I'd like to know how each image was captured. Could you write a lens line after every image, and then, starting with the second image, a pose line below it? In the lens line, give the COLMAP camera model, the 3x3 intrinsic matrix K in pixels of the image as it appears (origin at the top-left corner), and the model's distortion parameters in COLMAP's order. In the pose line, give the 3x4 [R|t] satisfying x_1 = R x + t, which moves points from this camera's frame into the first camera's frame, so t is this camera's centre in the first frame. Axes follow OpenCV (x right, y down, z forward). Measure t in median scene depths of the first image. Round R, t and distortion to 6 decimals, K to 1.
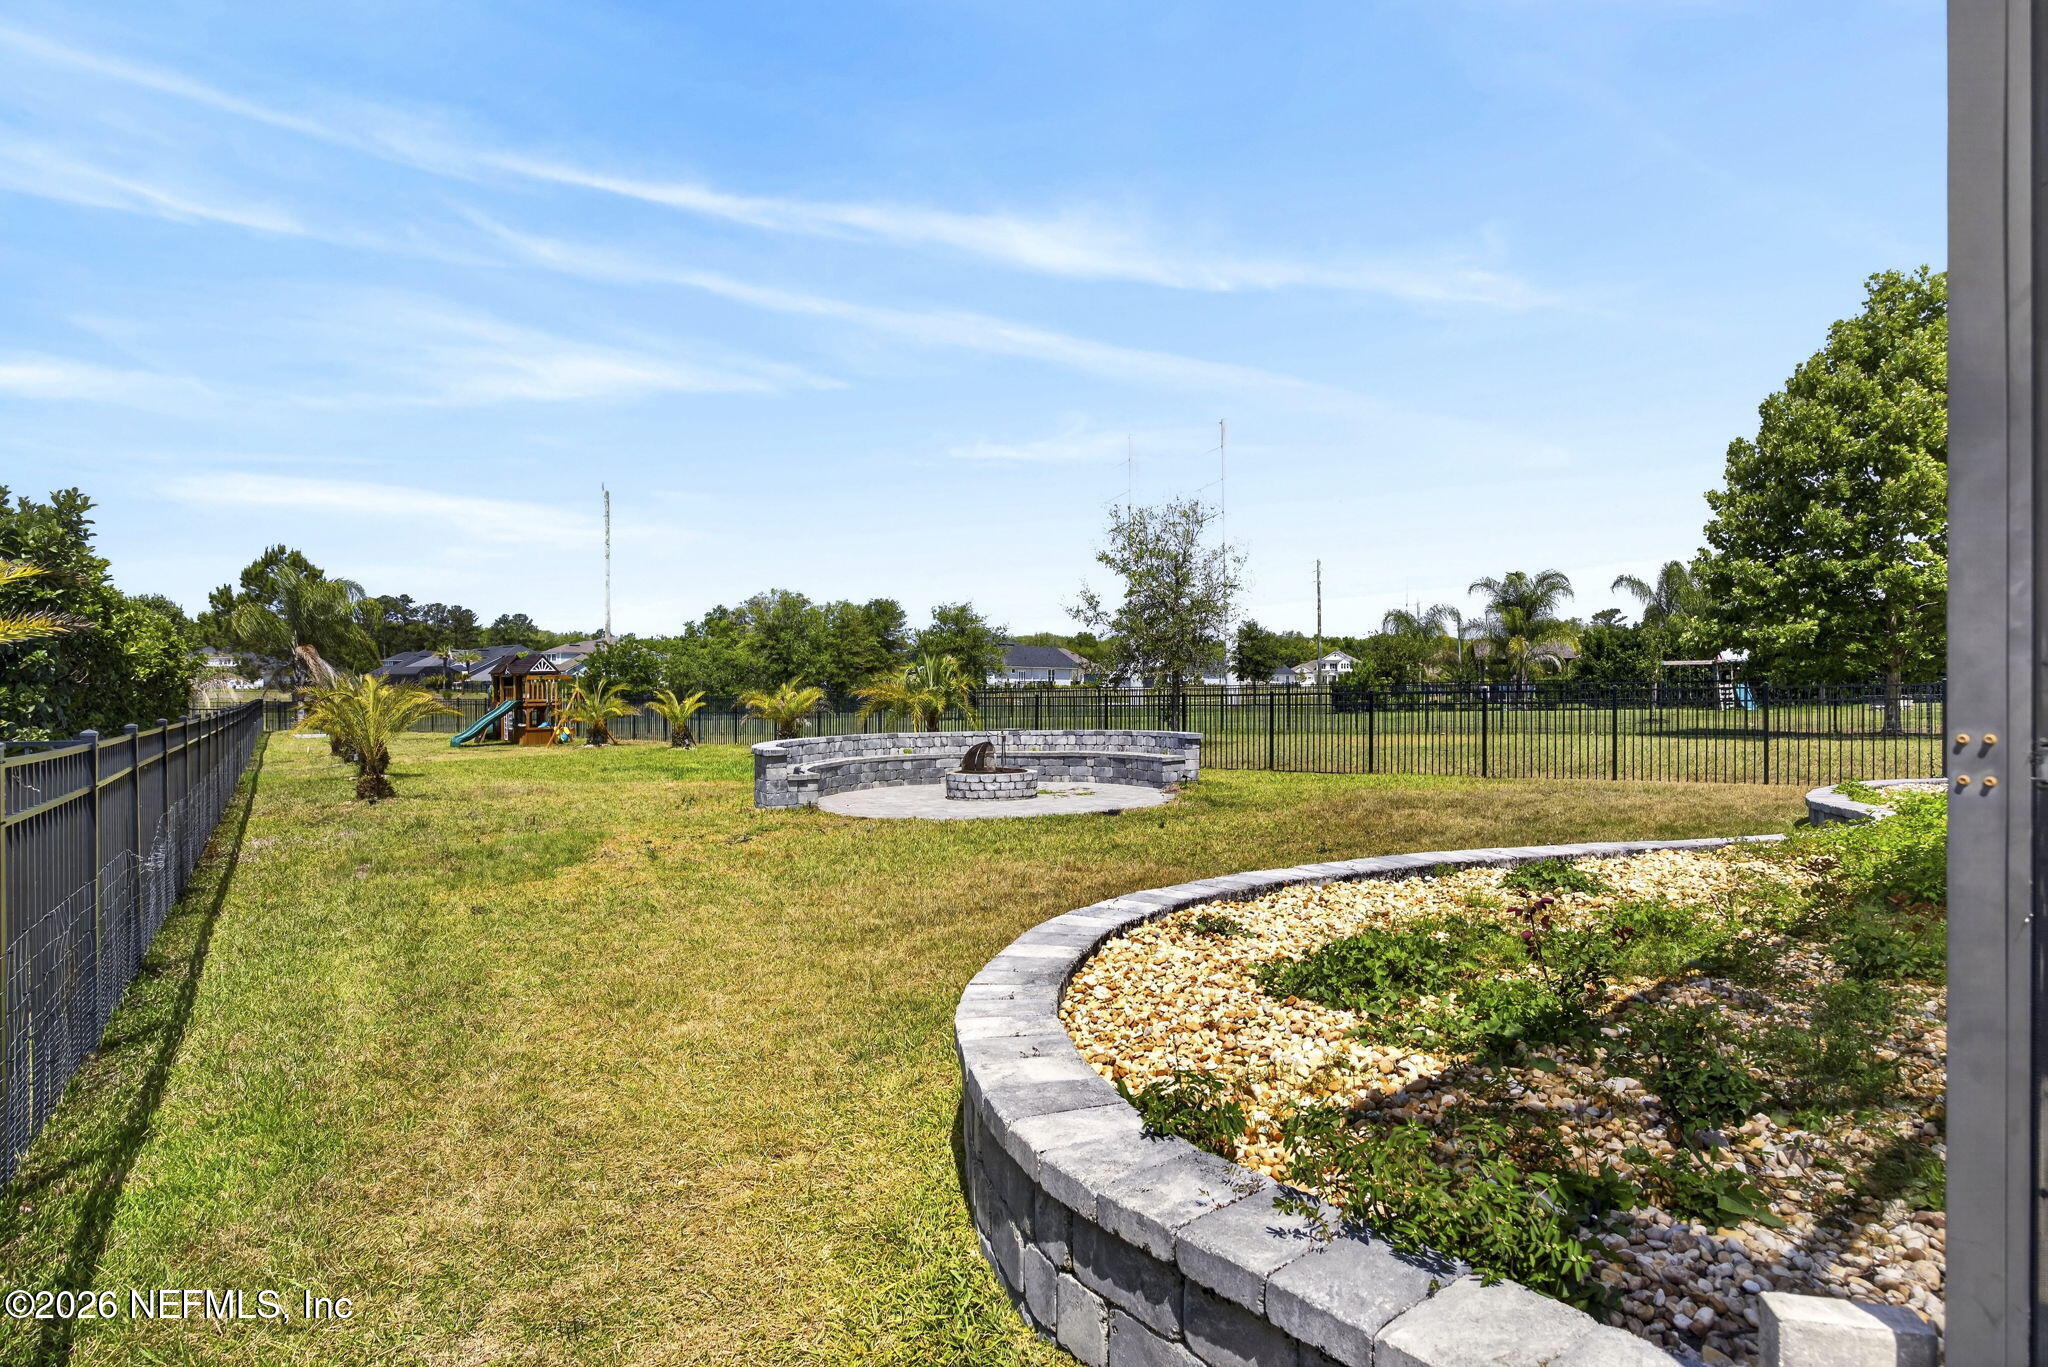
lens RADIAL K [[1374.0, 0, 1024.0], [0, 1374.0, 683.5], [0, 0, 1]] dist [-0.008019, 0.001188]
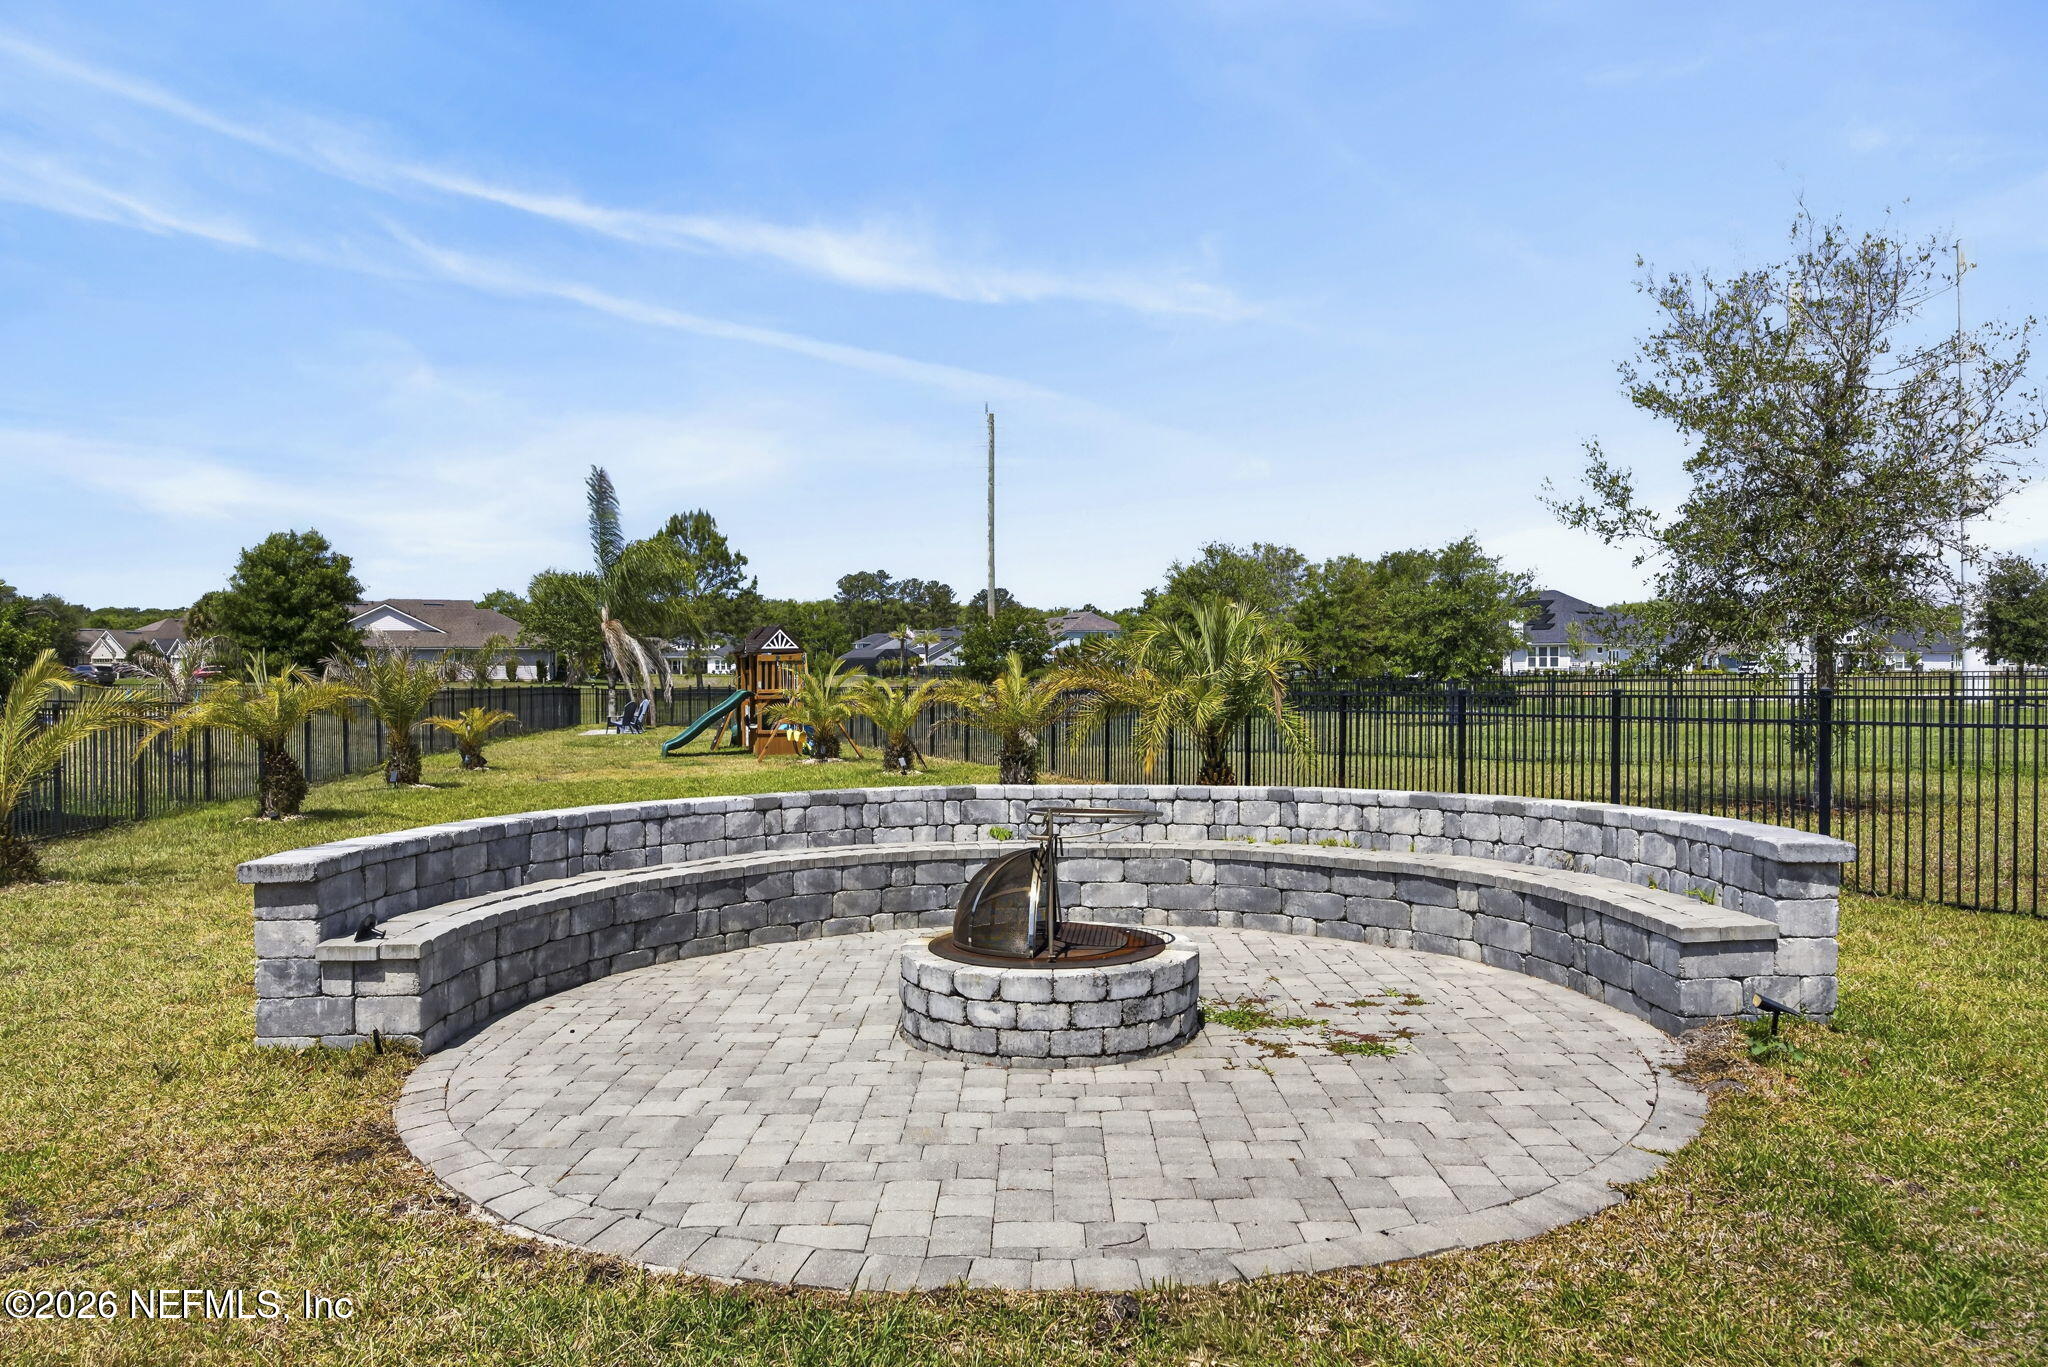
lens RADIAL K [[1374.0, 0, 1024.0], [0, 1374.0, 683.5], [0, 0, 1]] dist [-0.008019, 0.001188]
pose [[0.897891, 0.005473, -0.440183, 0.072622], [-0.000887, 0.999943, 0.010623, 0.001244], [0.440216, -0.009148, 0.897845, 0.486168]]
